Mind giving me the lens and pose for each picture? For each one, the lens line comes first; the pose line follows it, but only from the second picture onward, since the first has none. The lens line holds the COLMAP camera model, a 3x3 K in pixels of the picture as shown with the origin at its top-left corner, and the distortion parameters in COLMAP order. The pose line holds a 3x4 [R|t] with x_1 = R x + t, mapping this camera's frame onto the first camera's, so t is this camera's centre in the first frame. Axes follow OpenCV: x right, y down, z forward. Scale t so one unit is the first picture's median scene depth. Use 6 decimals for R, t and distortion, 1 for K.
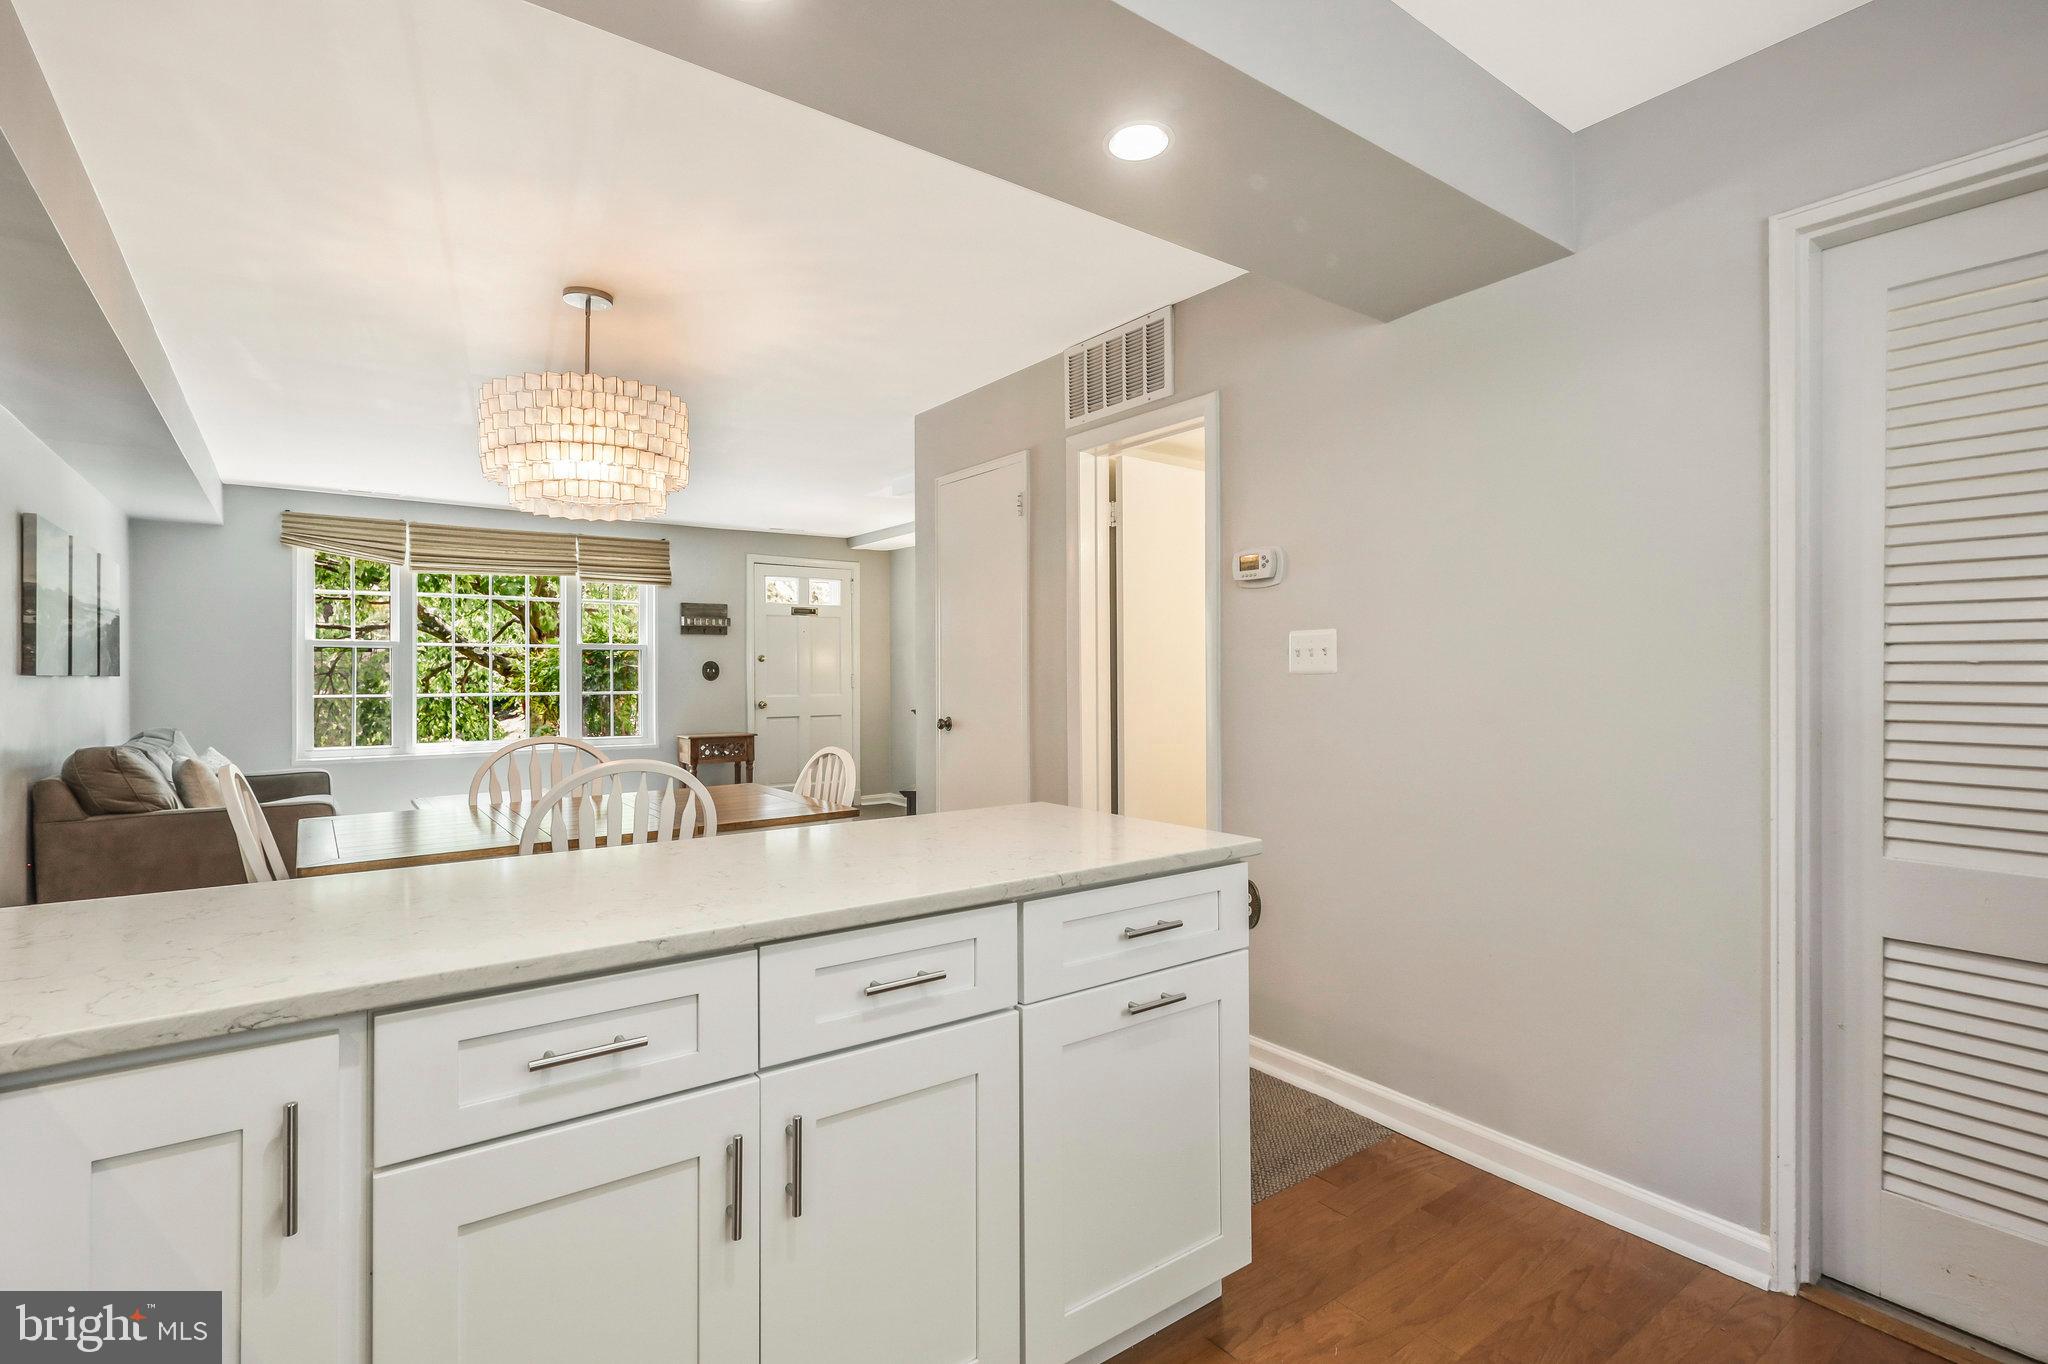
lens RADIAL K [[954.4, 0, 1003.5], [0, 954.4, 690.7], [0, 0, 1]] dist [0.016588, 0.000010]
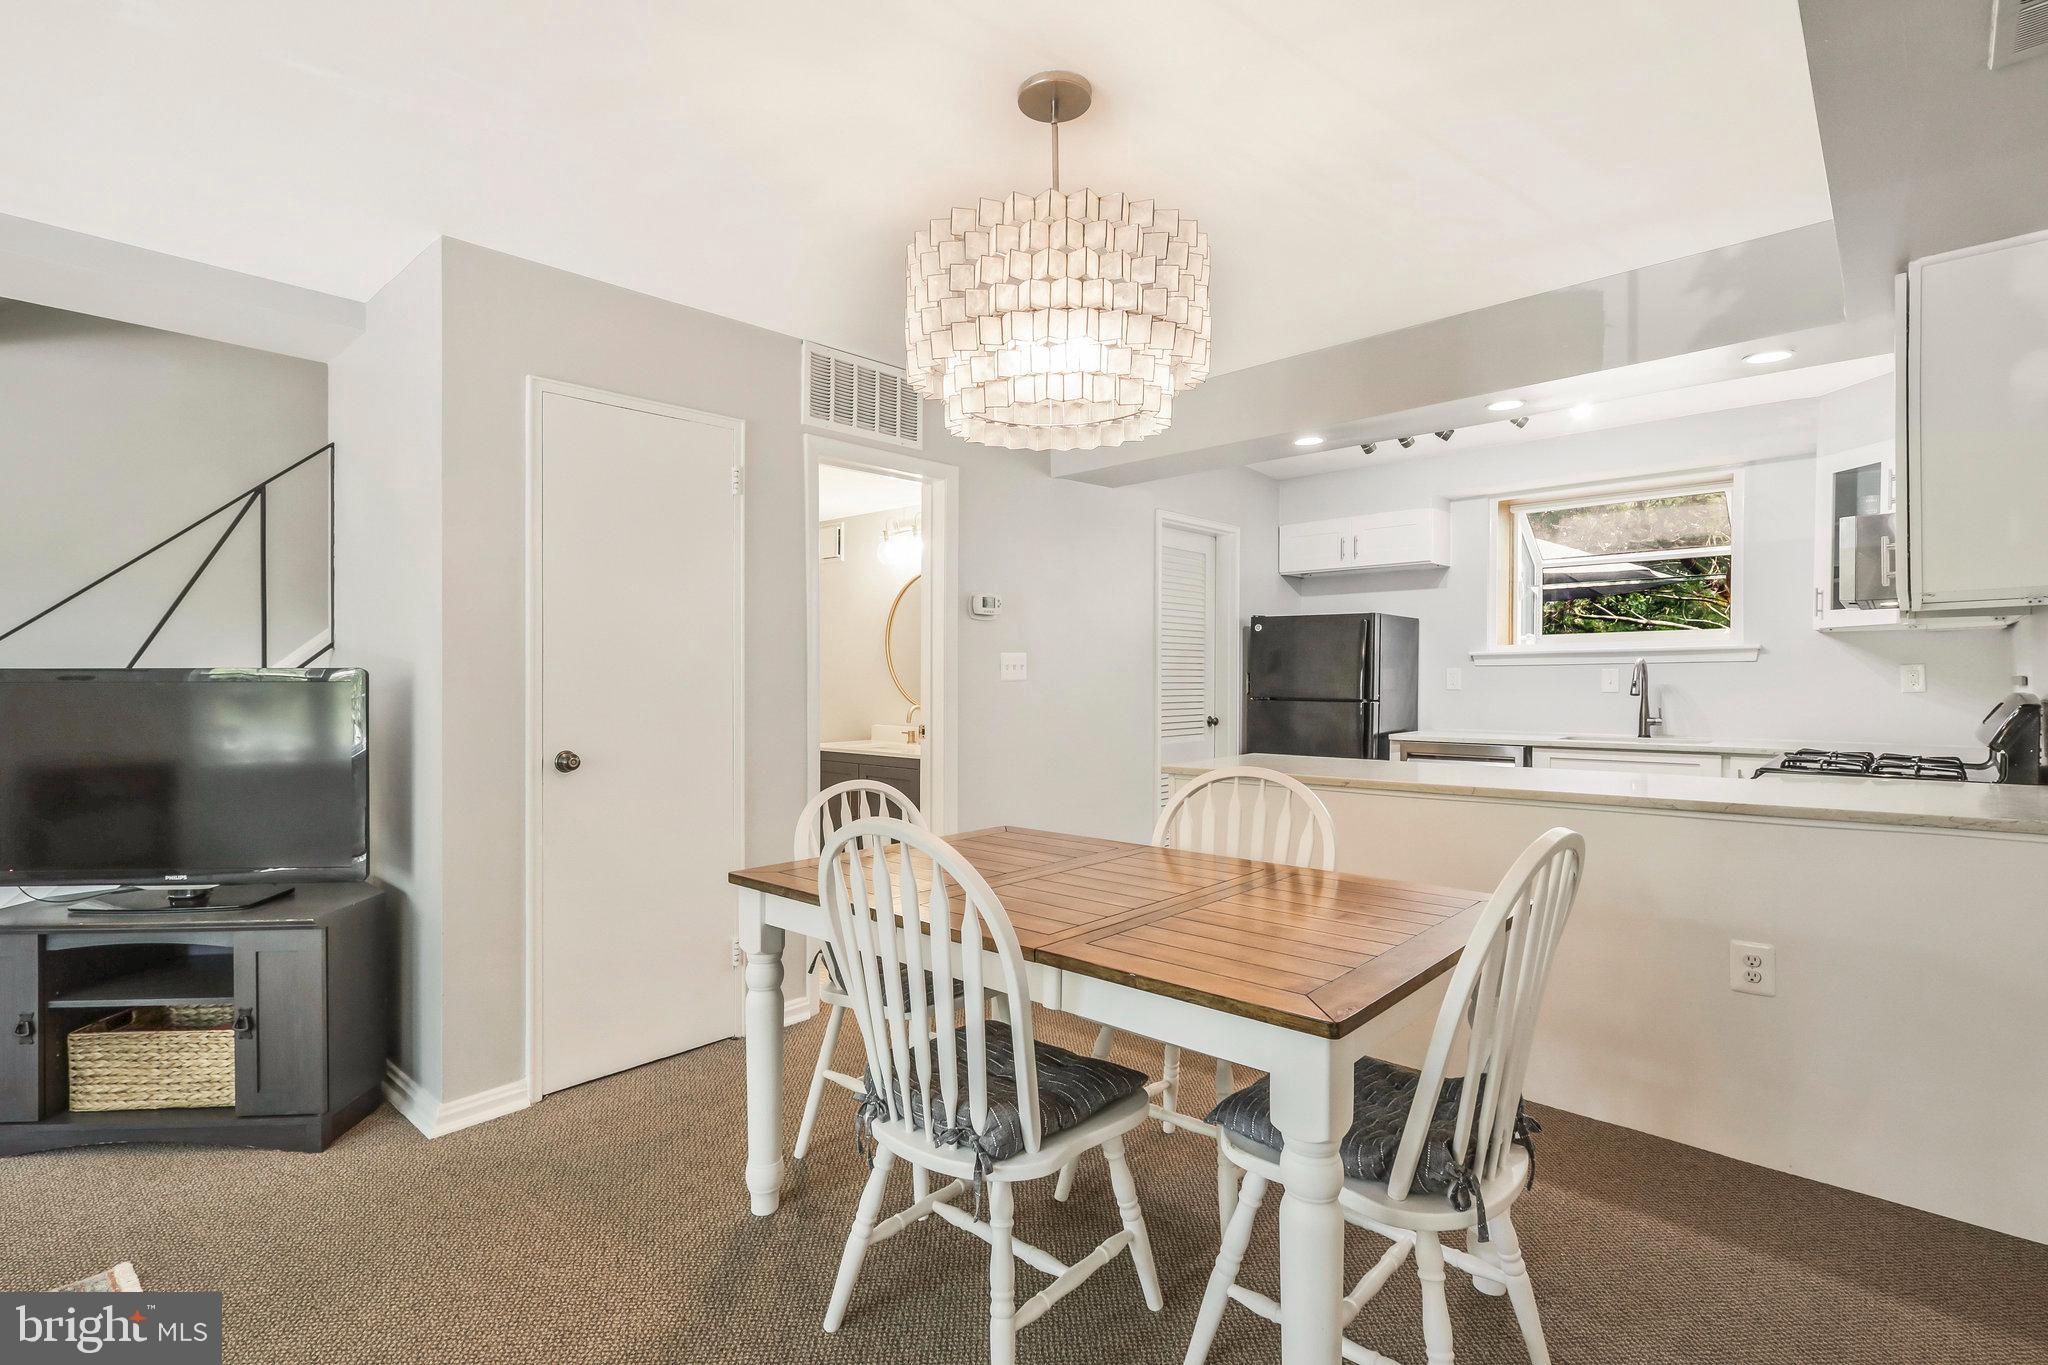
lens RADIAL K [[970.6, 0, 1006.4], [0, 970.6, 680.7], [0, 0, 1]] dist [-0.003248, -0.000596]
pose [[-0.189627, -0.000719, 0.981856, -0.502637], [0.027211, 0.999612, 0.005987, -0.011671], [-0.981479, 0.027852, -0.189533, 0.546859]]
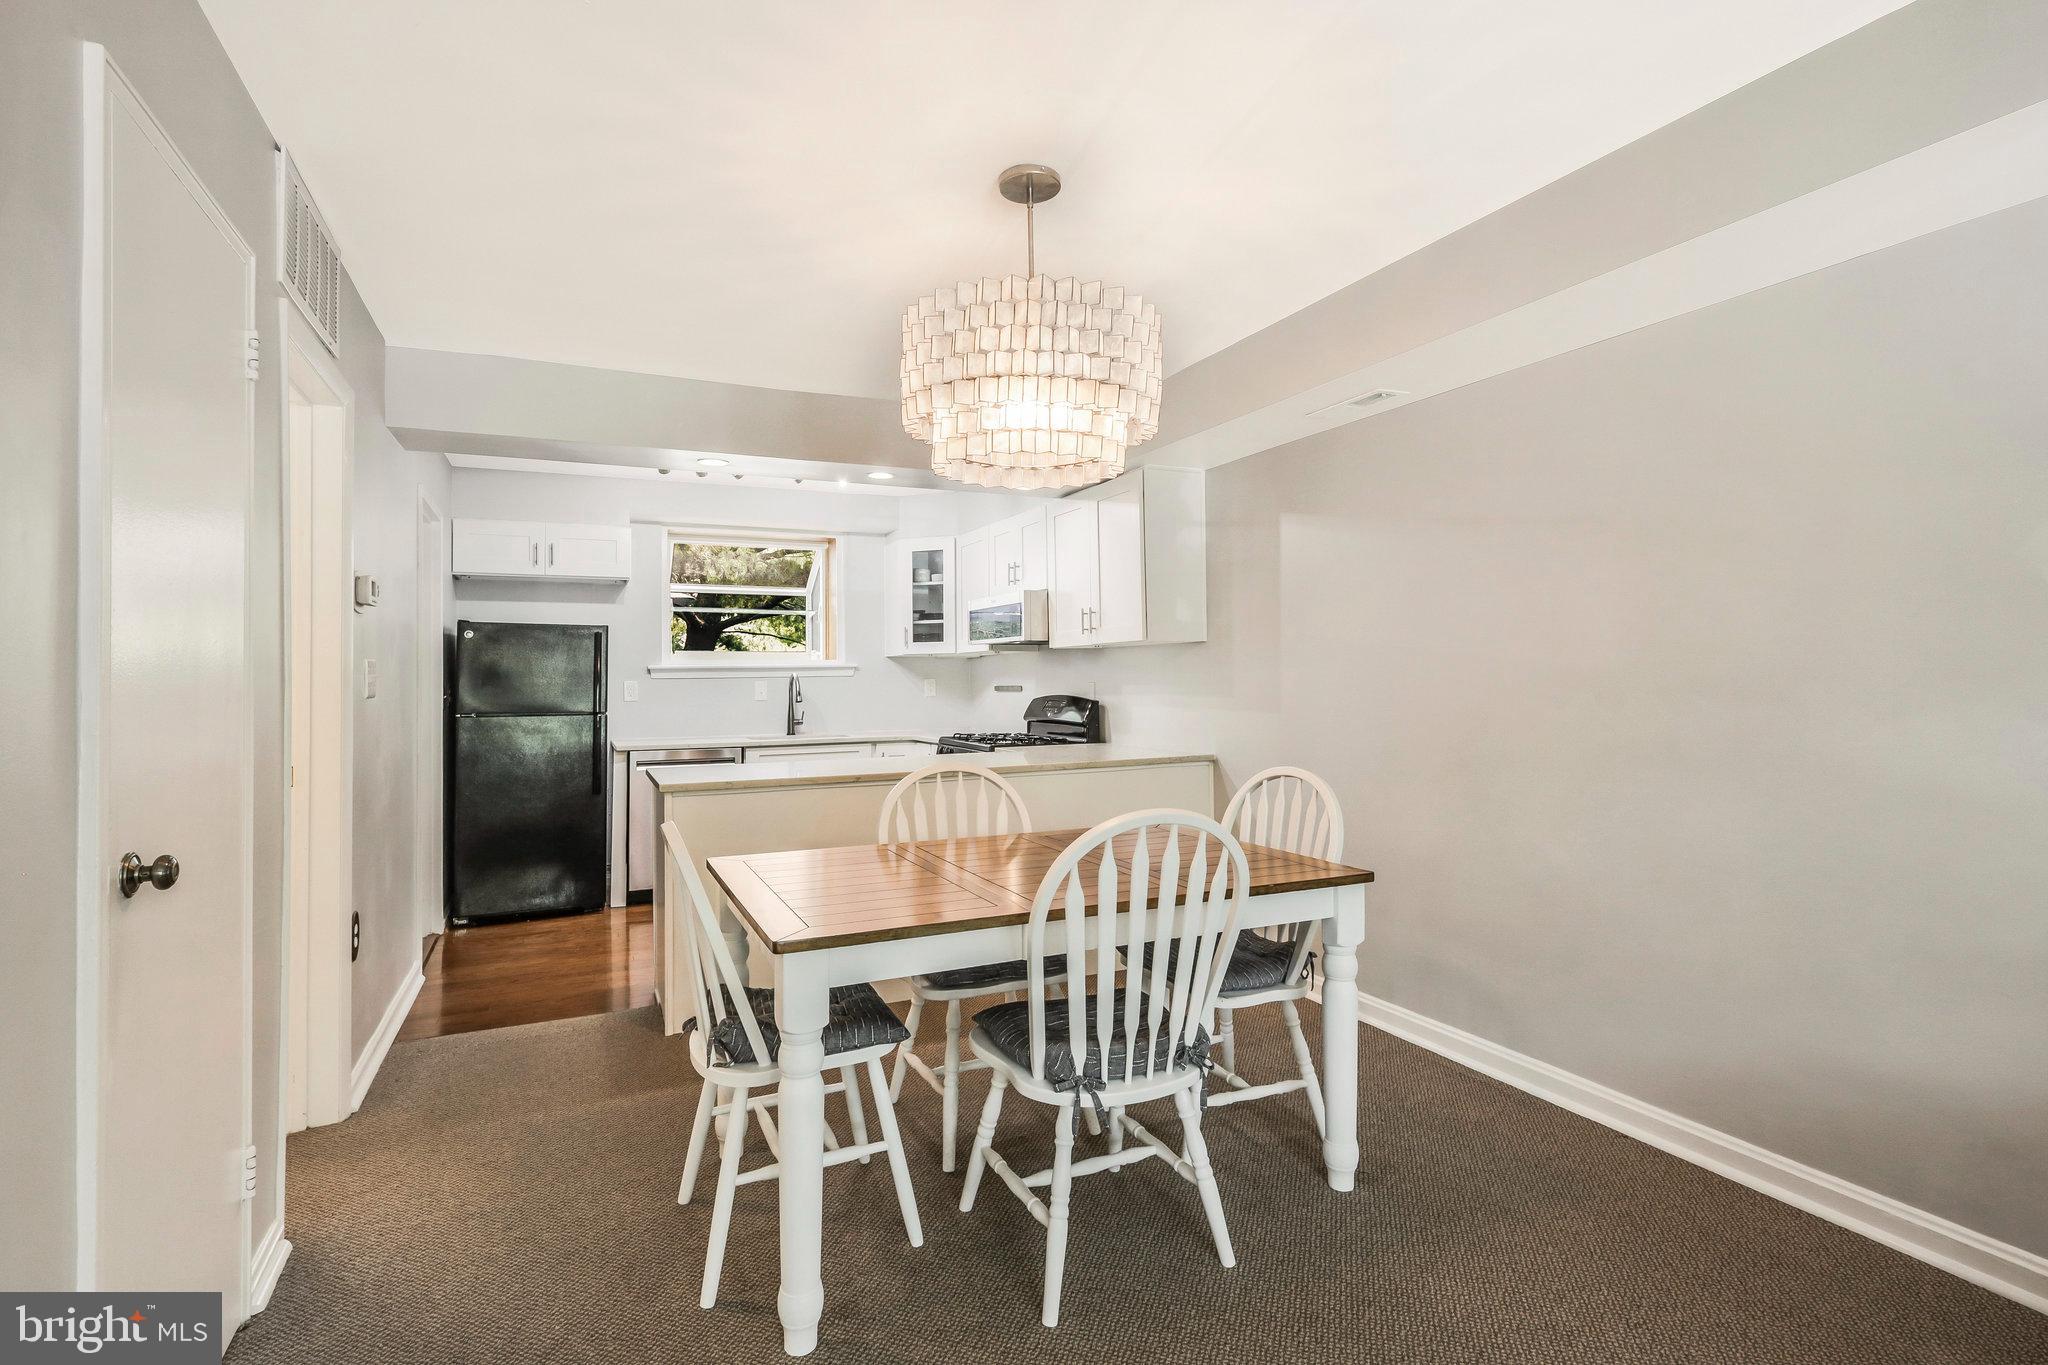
lens RADIAL K [[962.1, 0, 1029.4], [0, 962.1, 666.4], [0, 0, 1]] dist [0.002903, 0.000433]
pose [[-0.983817, 0.013699, 0.178653, -0.265165], [0.015060, 0.999867, 0.006263, -0.020110], [-0.178543, 0.008852, -0.983892, 0.814734]]
